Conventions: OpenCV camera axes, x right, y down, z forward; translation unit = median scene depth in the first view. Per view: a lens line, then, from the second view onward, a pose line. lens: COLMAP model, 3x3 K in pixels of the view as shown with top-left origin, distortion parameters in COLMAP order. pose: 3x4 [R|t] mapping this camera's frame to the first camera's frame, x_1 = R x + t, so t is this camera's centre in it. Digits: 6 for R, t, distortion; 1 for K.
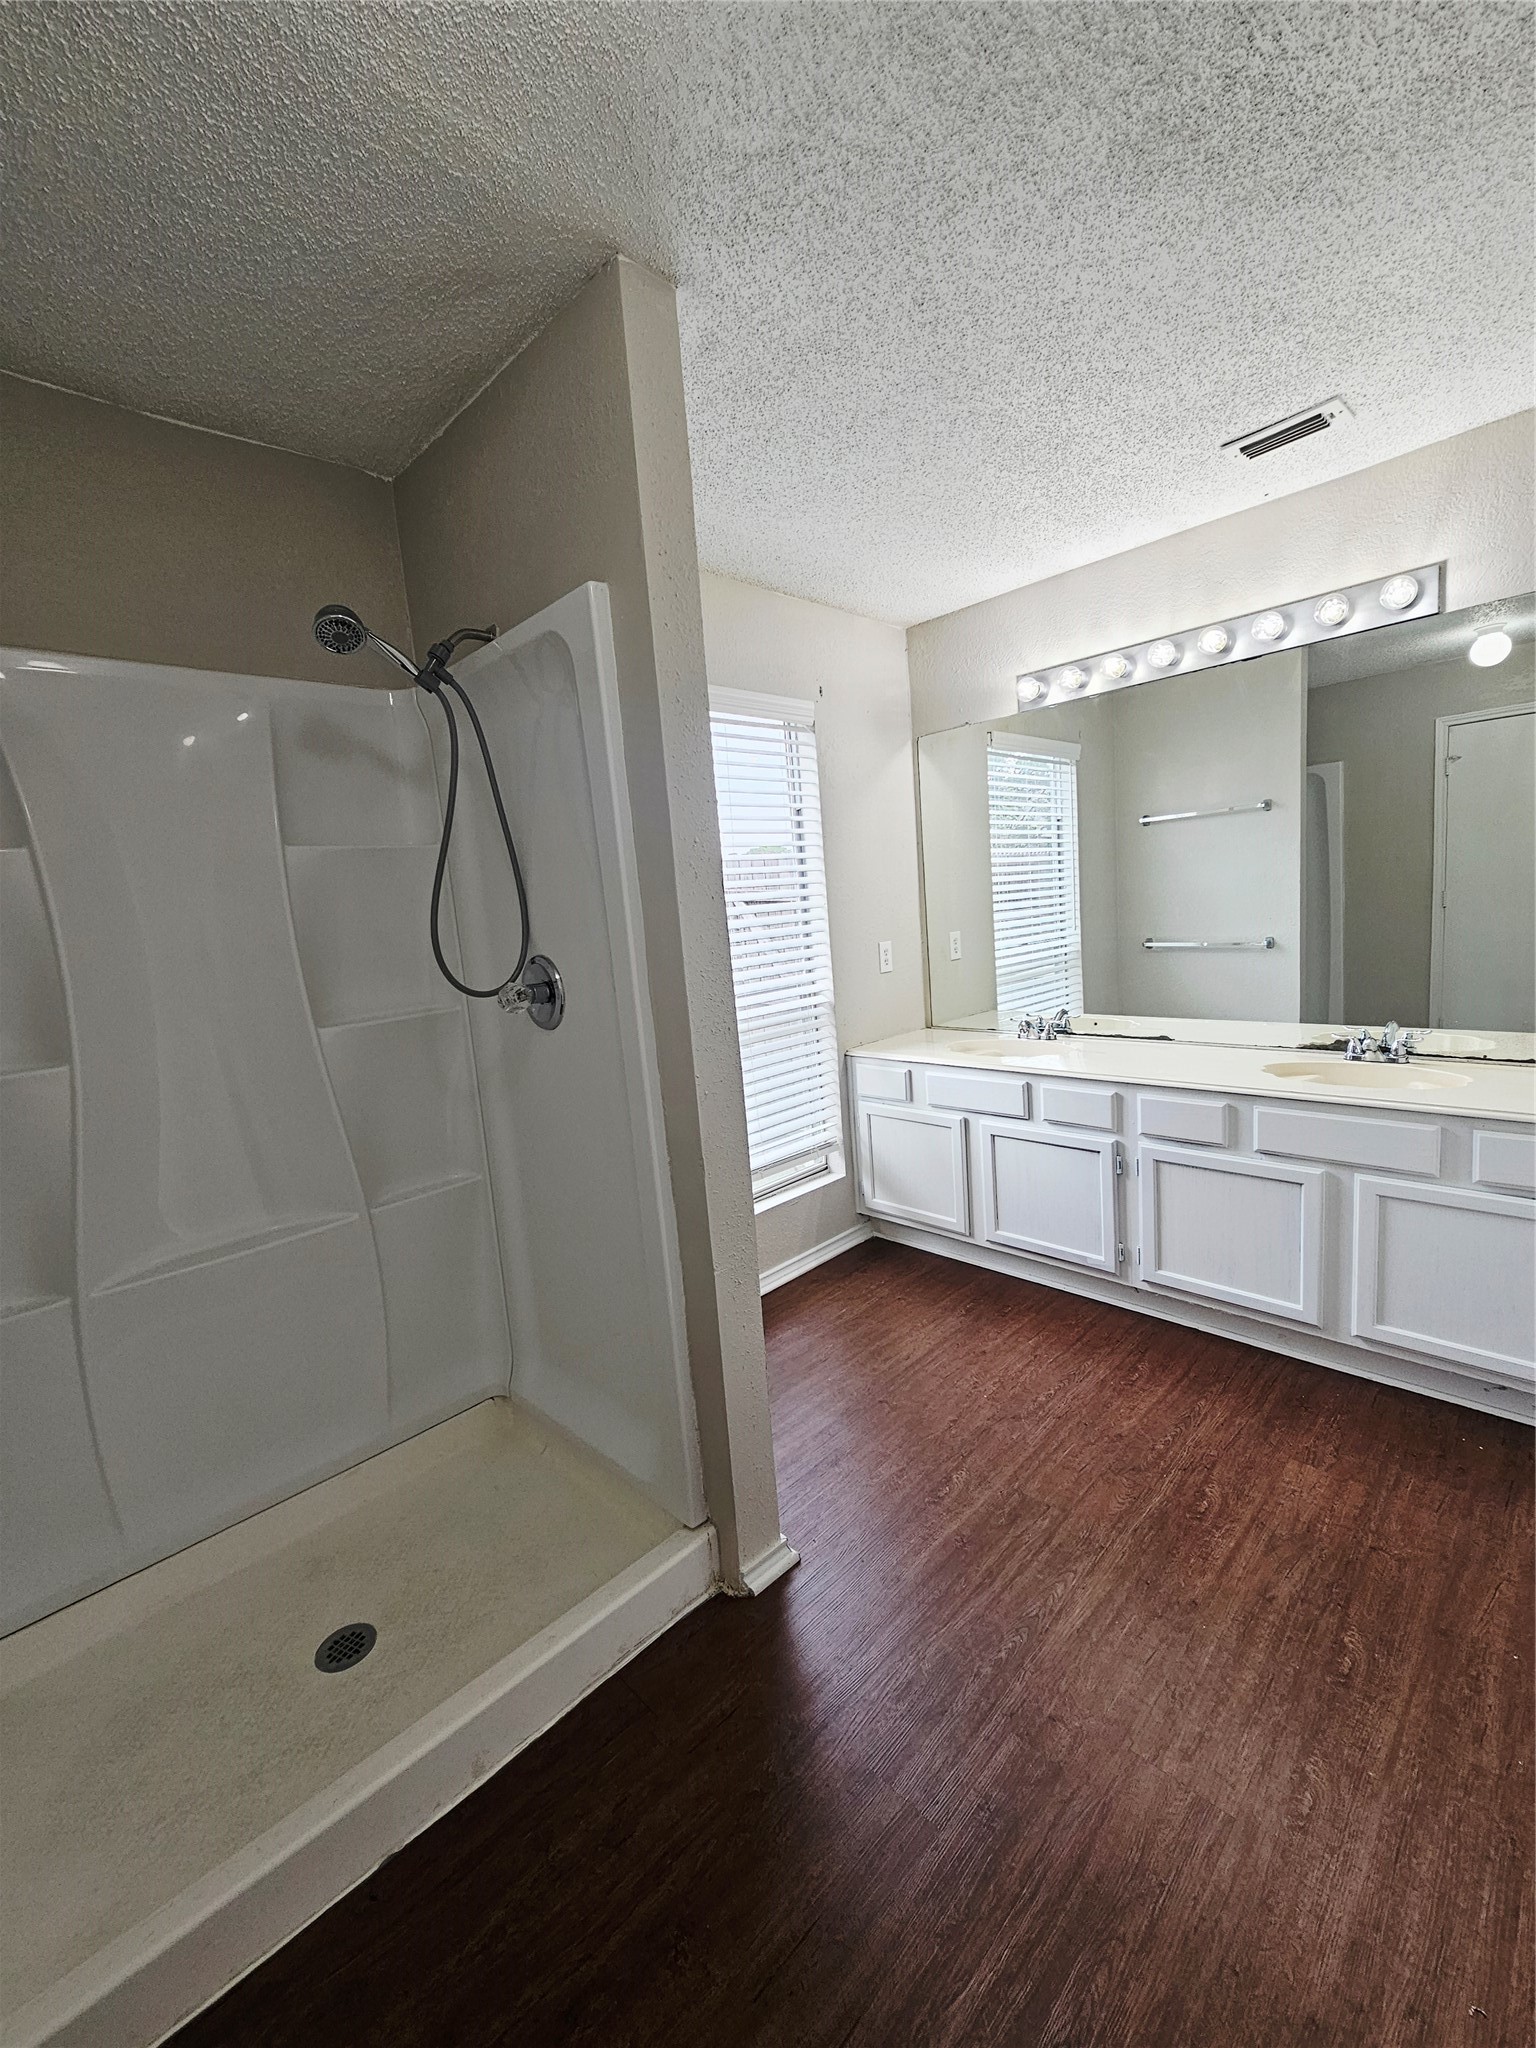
lens RADIAL K [[840.5, 0, 769.3], [0, 840.5, 1028.5], [0, 0, 1]] dist [-0.001292, 0.000420]
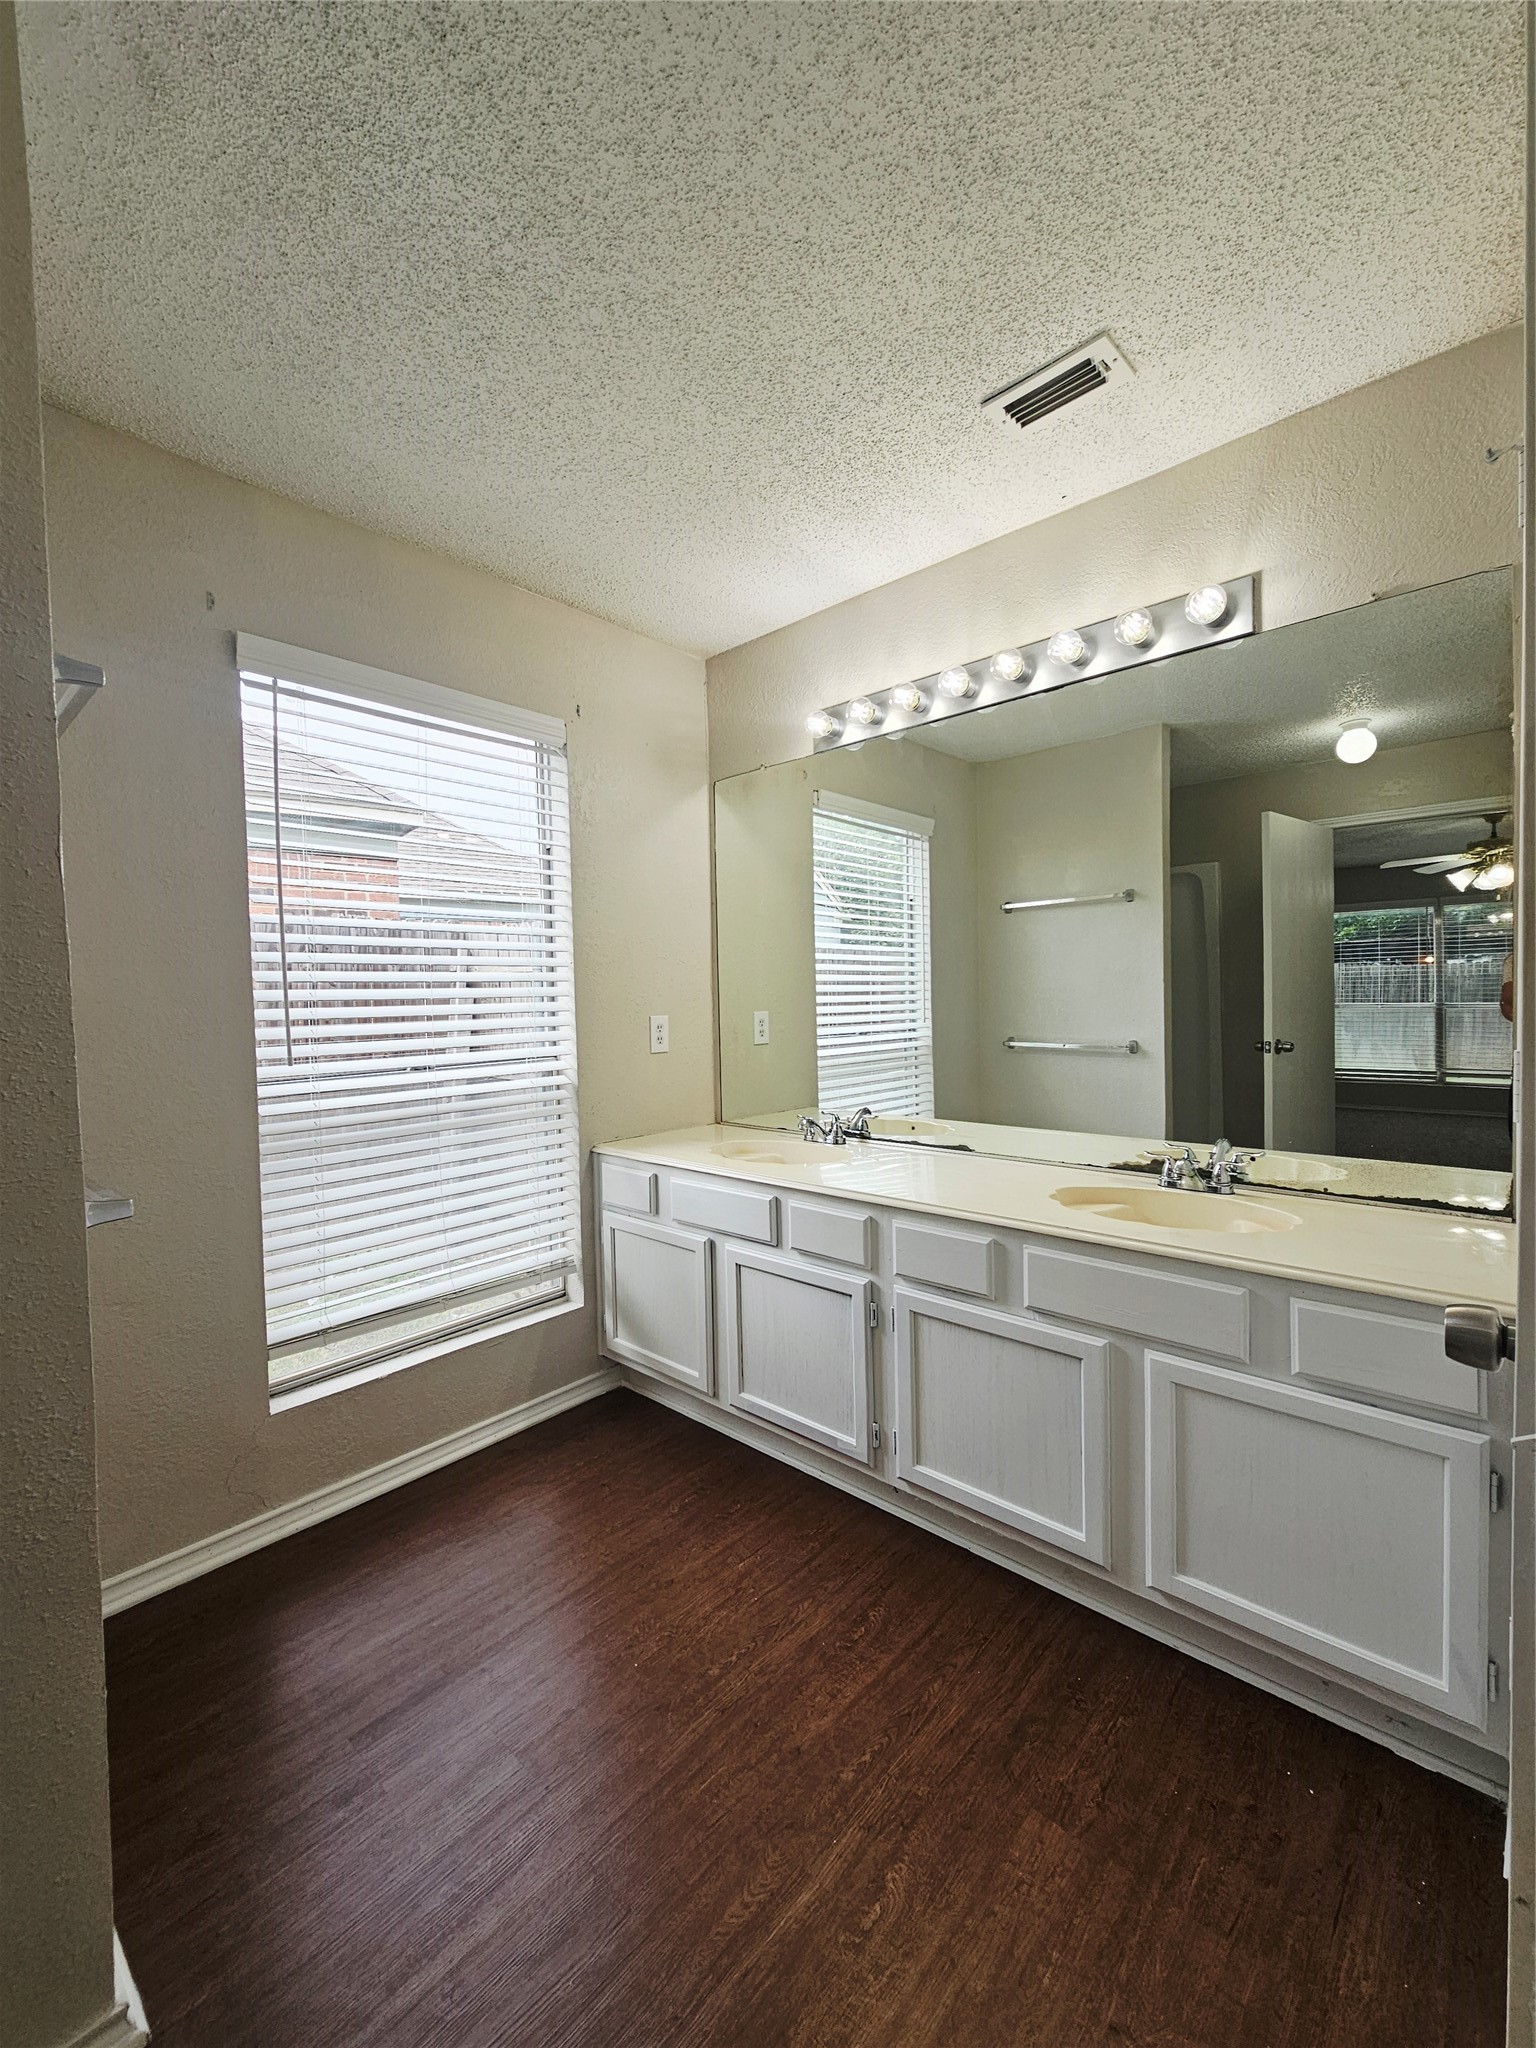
lens RADIAL K [[840.5, 0, 774.0], [0, 840.5, 1033.3], [0, 0, 1]] dist [-0.001292, 0.000420]
pose [[0.996528, 0.054529, 0.062921, 0.252255], [-0.047360, 0.992770, -0.110291, -0.000086], [-0.068480, 0.106929, 0.991906, 0.222336]]
